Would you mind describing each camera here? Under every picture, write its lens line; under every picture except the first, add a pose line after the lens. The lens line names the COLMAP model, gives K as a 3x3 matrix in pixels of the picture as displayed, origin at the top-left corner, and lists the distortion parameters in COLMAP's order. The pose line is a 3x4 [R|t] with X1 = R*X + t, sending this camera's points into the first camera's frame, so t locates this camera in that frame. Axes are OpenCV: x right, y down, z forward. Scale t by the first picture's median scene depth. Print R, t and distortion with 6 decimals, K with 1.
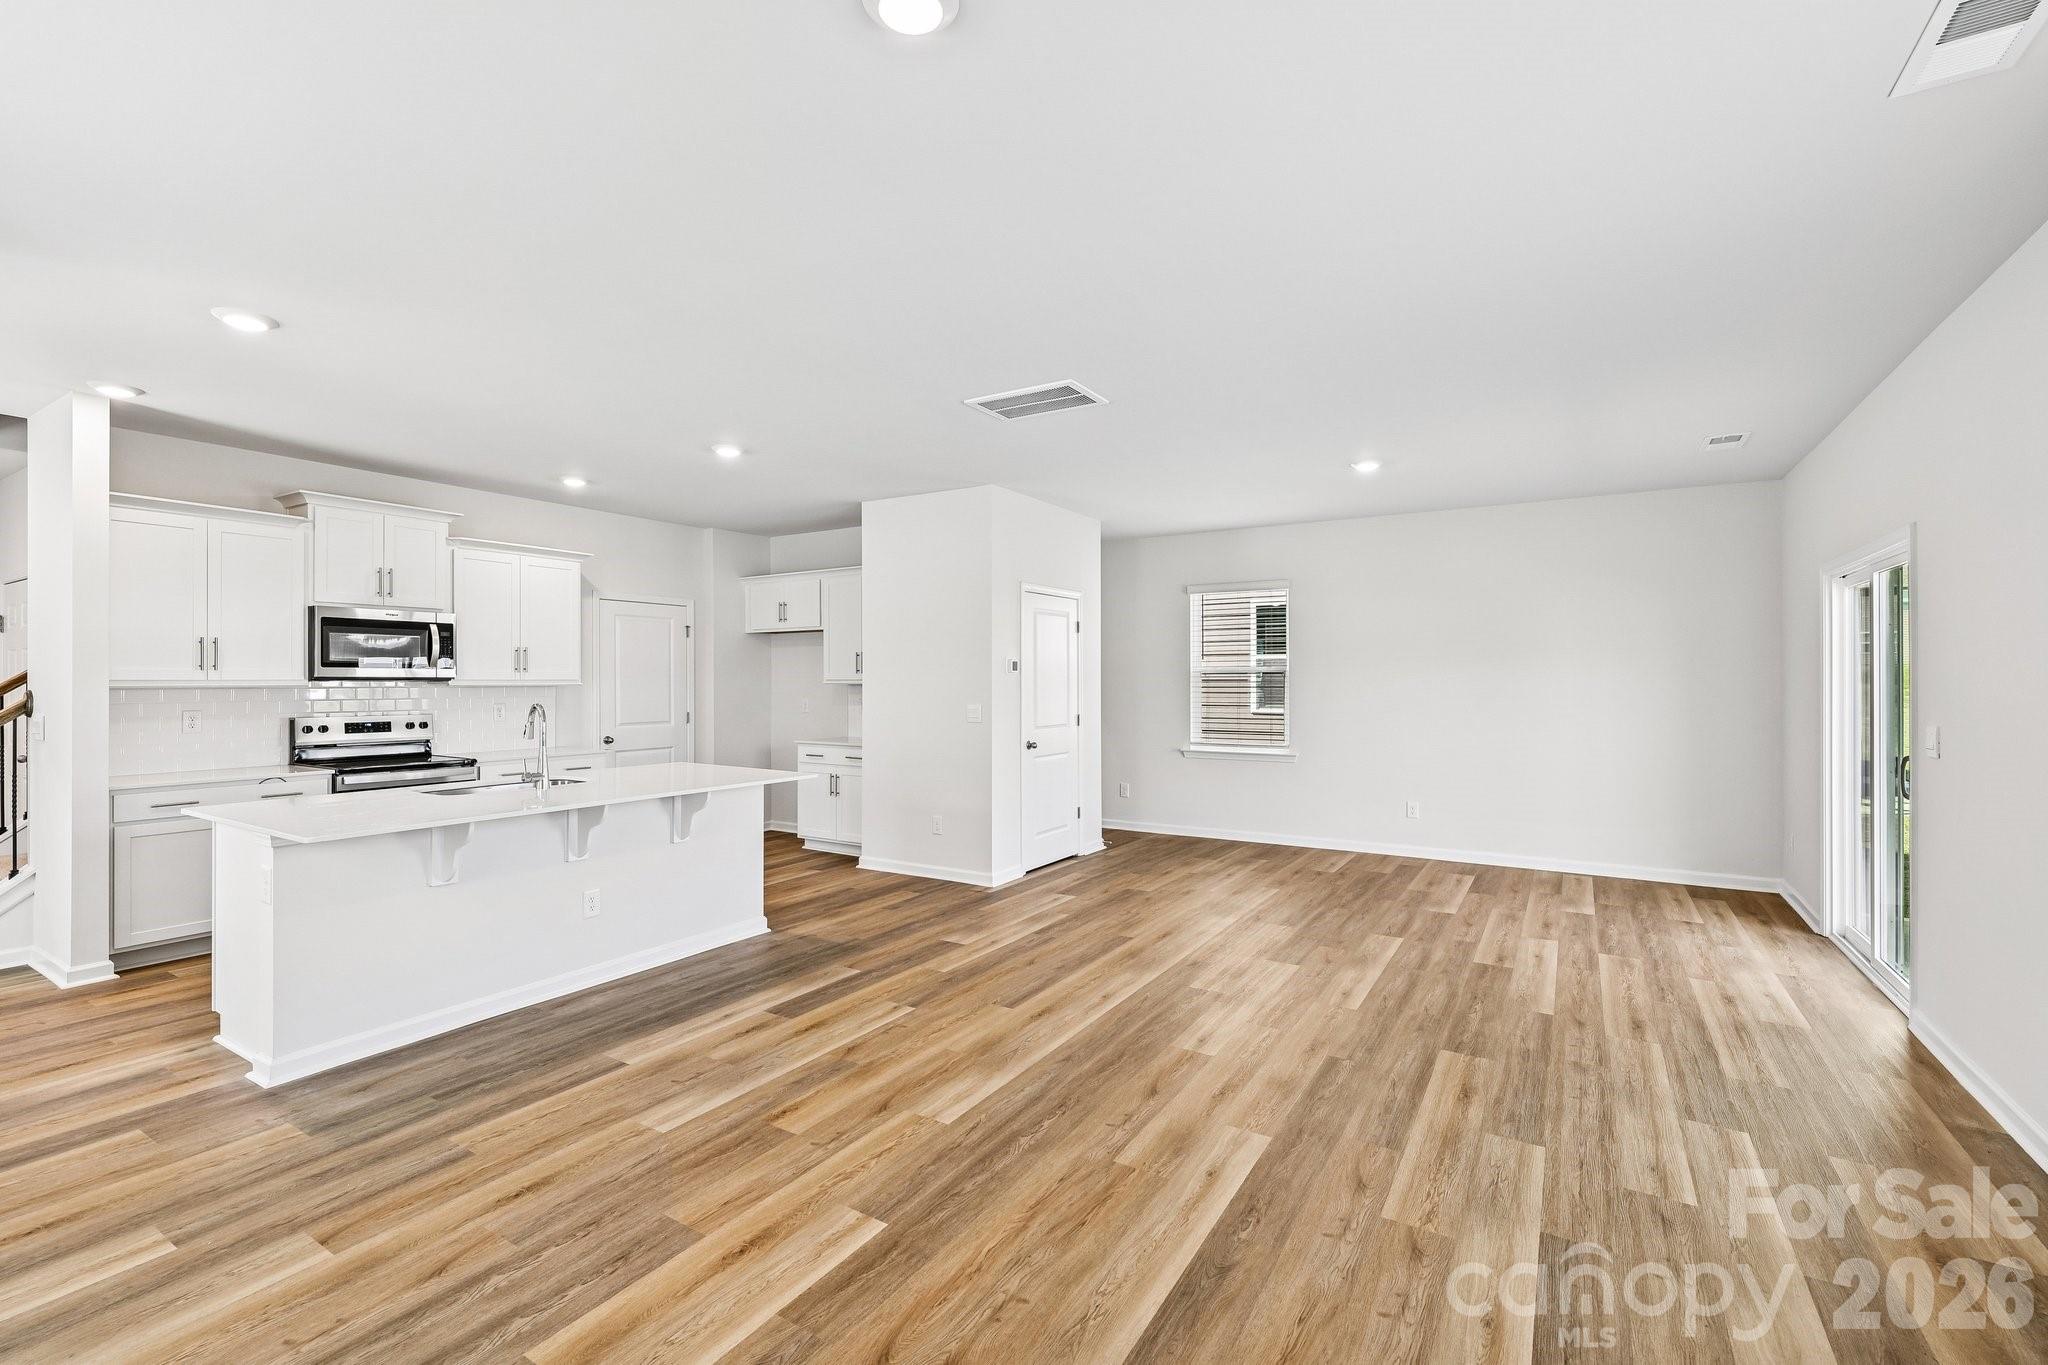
lens RADIAL K [[893.1, 0, 1015.7], [0, 893.1, 680.3], [0, 0, 1]] dist [0.002175, -0.000668]
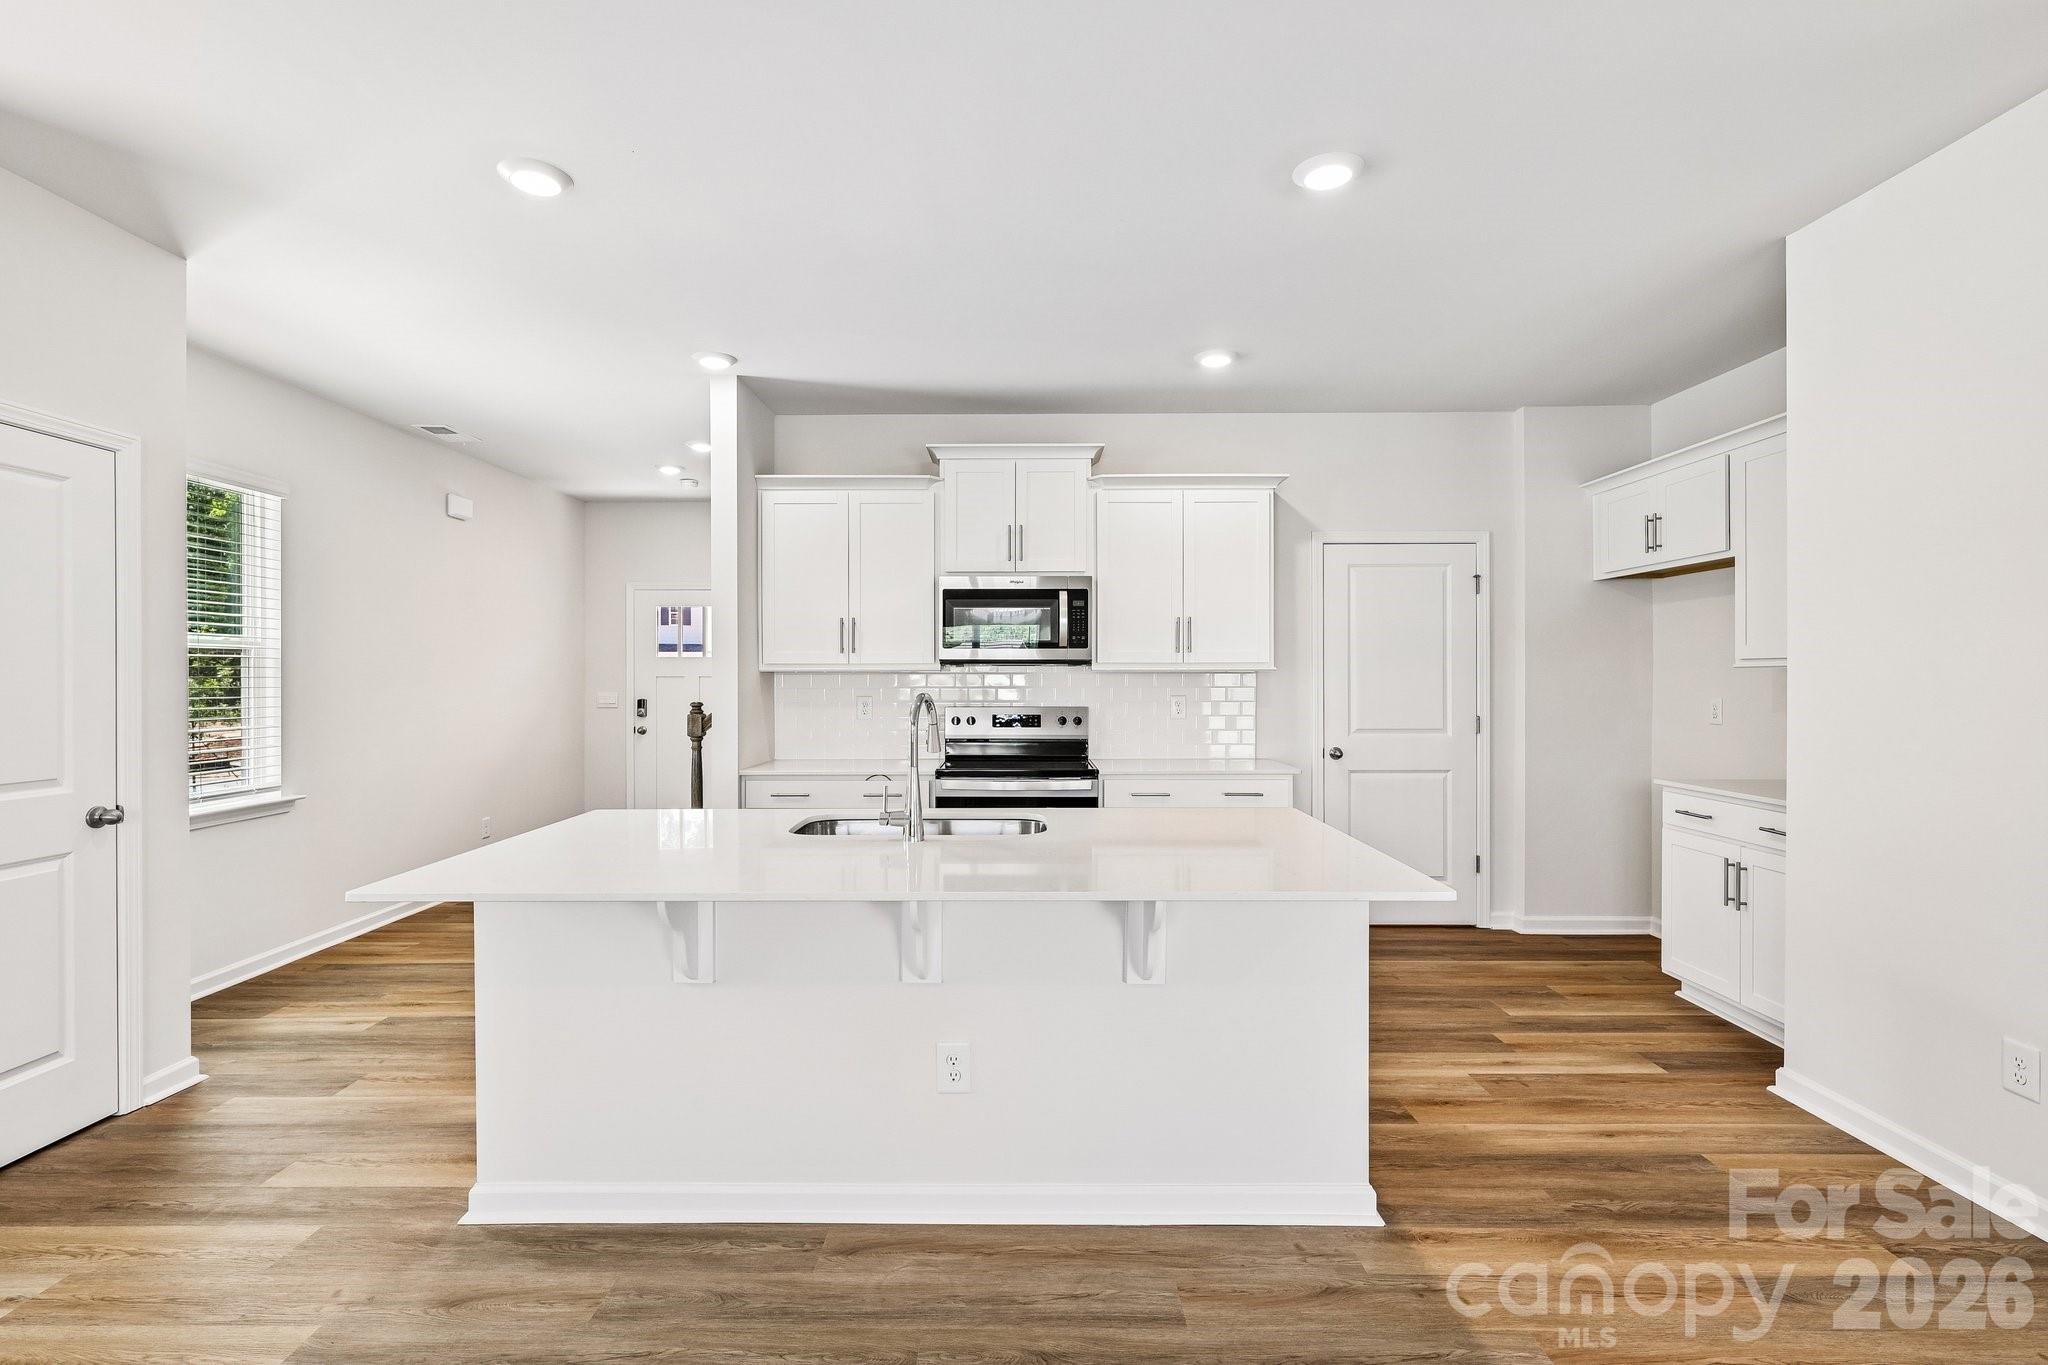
lens RADIAL K [[930.1, 0, 1017.9], [0, 930.1, 682.2], [0, 0, 1]] dist [0.001033, -0.001928]
pose [[0.527055, 0.005114, -0.849816, 0.016428], [0.001605, 0.999974, 0.007013, 0.012316], [0.849830, -0.005060, 0.527033, 0.627719]]
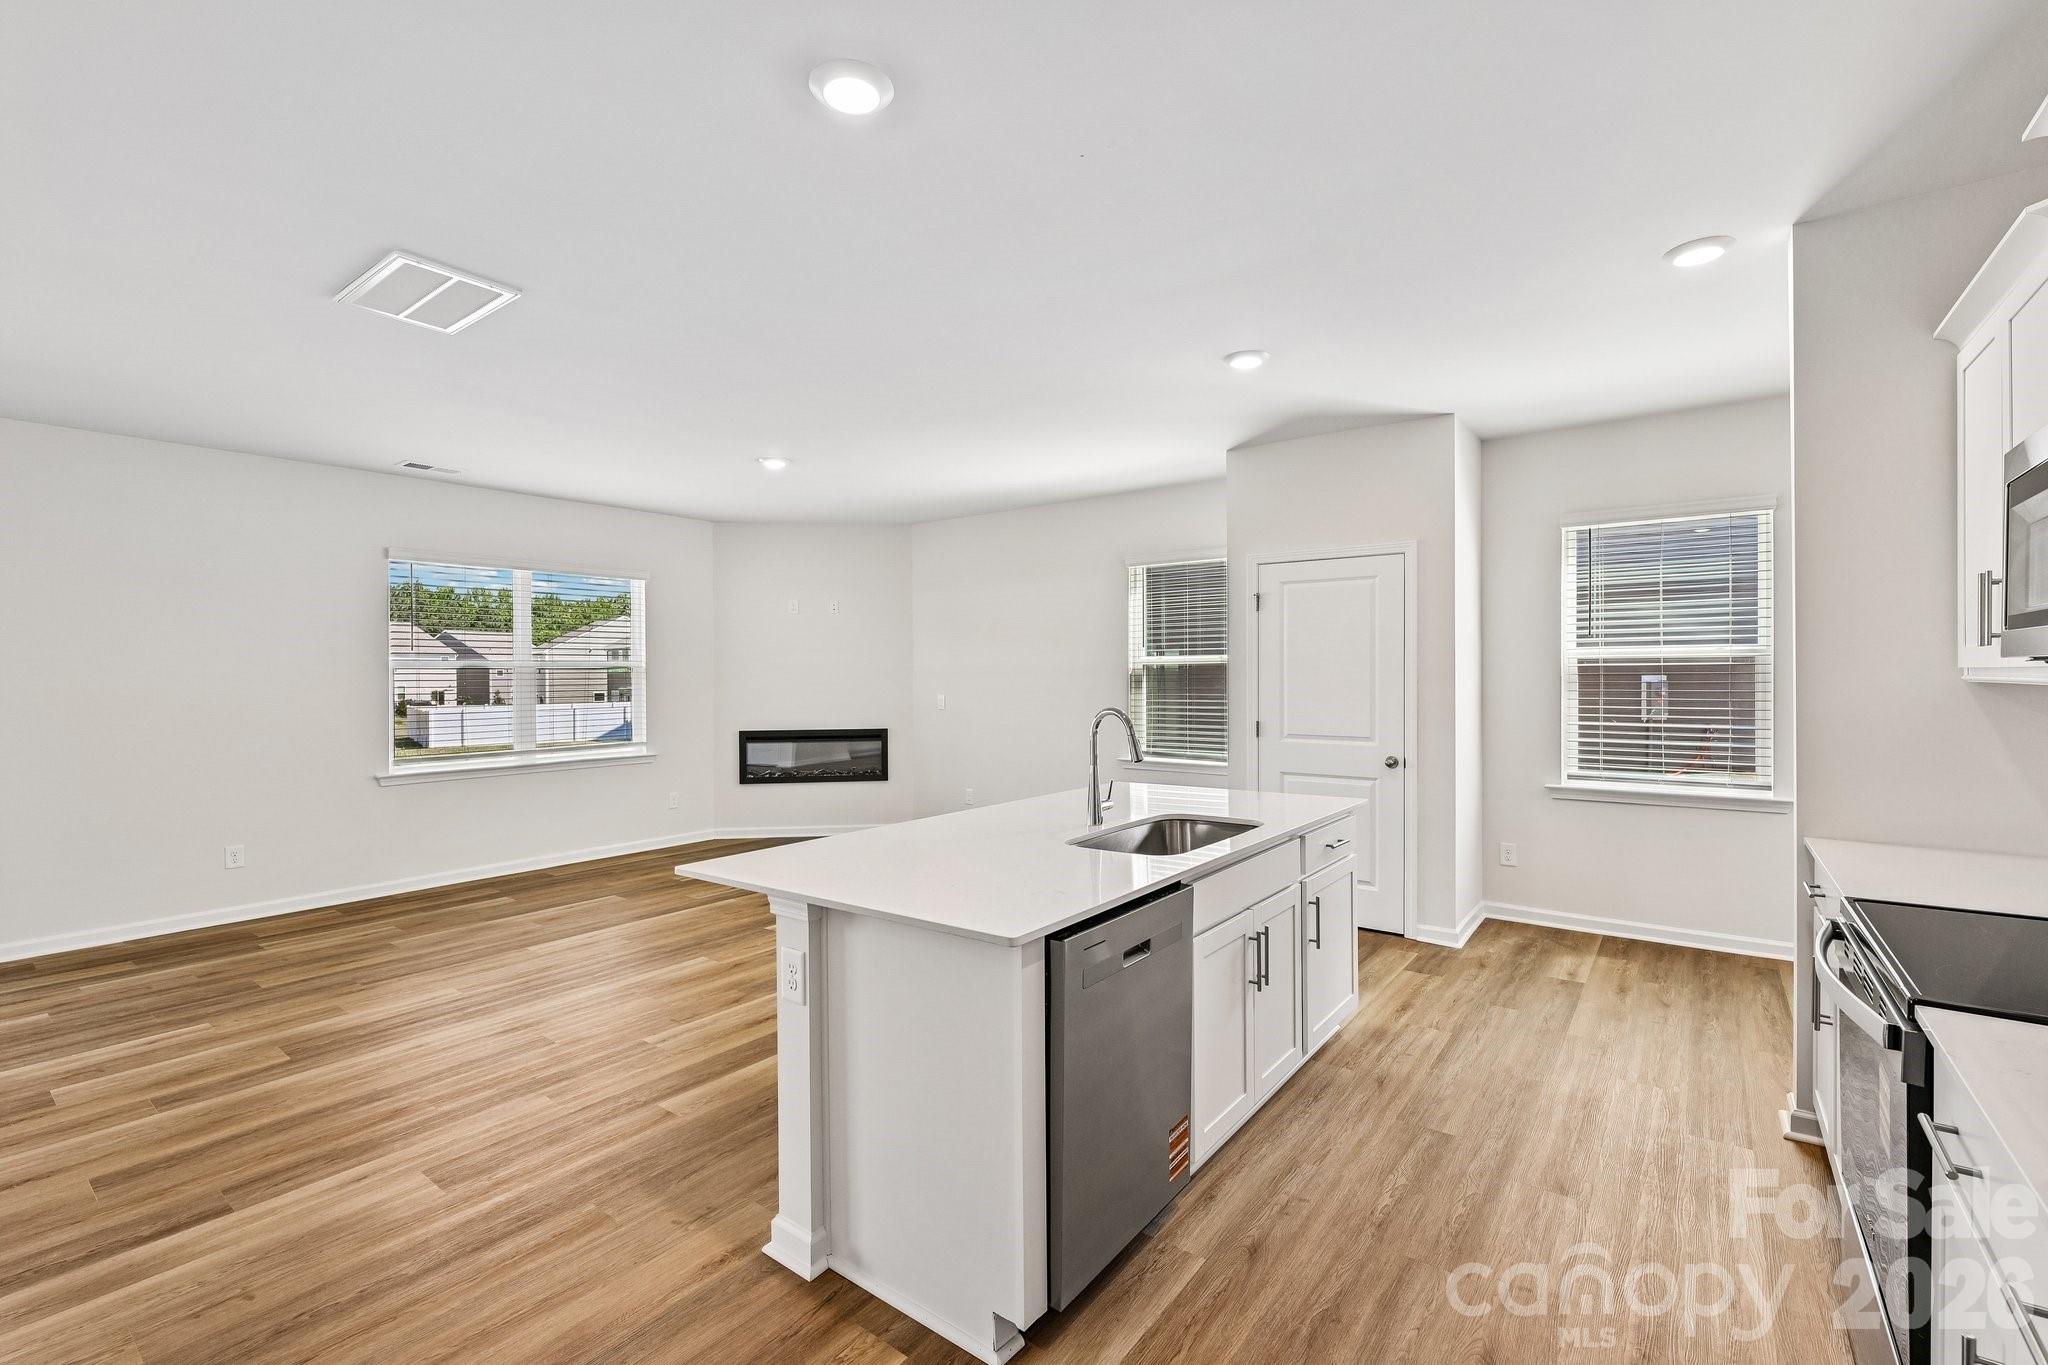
lens RADIAL K [[893.1, 0, 1017.1], [0, 893.1, 678.3], [0, 0, 1]] dist [0.002175, -0.000668]
pose [[-0.995490, 0.006841, 0.094624, -0.454027], [0.007268, 0.999965, 0.004172, -0.000371], [-0.094592, 0.004841, -0.995504, 1.463416]]
